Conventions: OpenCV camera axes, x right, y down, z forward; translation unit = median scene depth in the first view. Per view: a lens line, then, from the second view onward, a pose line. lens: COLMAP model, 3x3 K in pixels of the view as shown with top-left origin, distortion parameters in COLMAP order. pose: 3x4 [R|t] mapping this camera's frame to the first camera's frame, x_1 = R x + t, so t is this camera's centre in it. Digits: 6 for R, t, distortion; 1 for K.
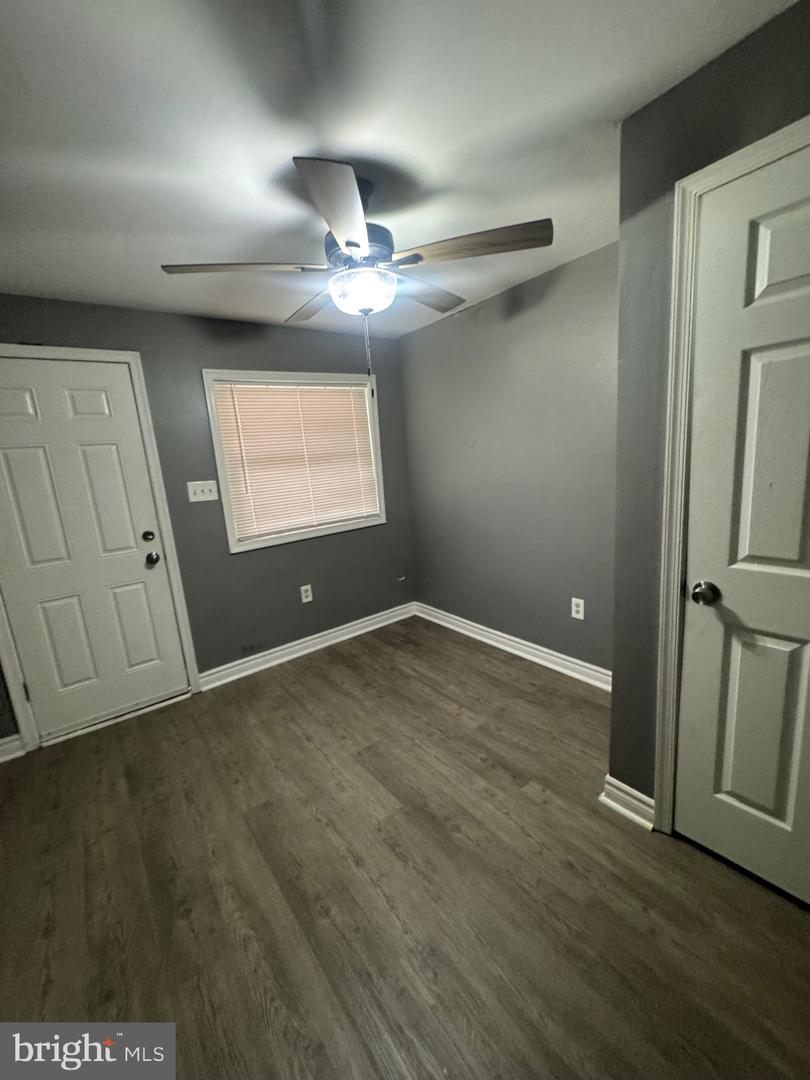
lens RADIAL K [[432.7, 0, 410.5], [0, 432.7, 543.5], [0, 0, 1]] dist [-0.001221, 0.000582]
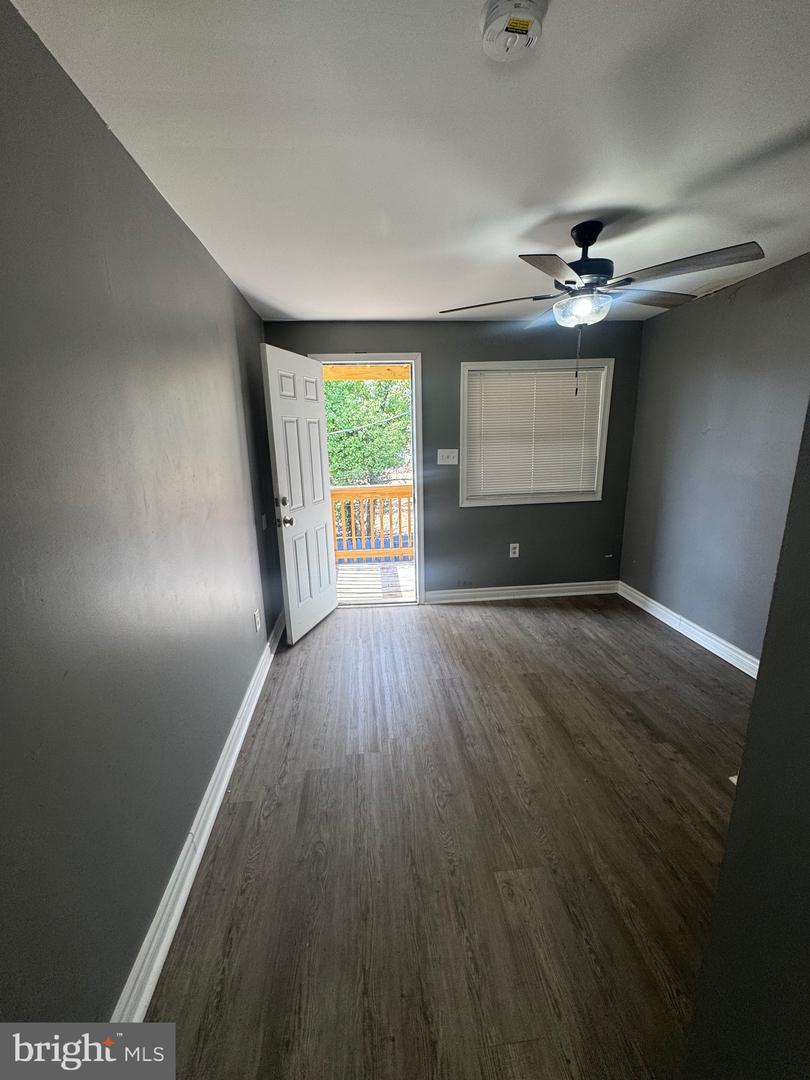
lens RADIAL K [[432.7, 0, 407.0], [0, 432.7, 542.0], [0, 0, 1]] dist [-0.001221, 0.000582]
pose [[0.844710, 0.179495, -0.504229, 0.131379], [-0.146663, 0.983655, 0.104462, 0.015951], [0.514737, -0.014288, 0.857229, -0.212340]]
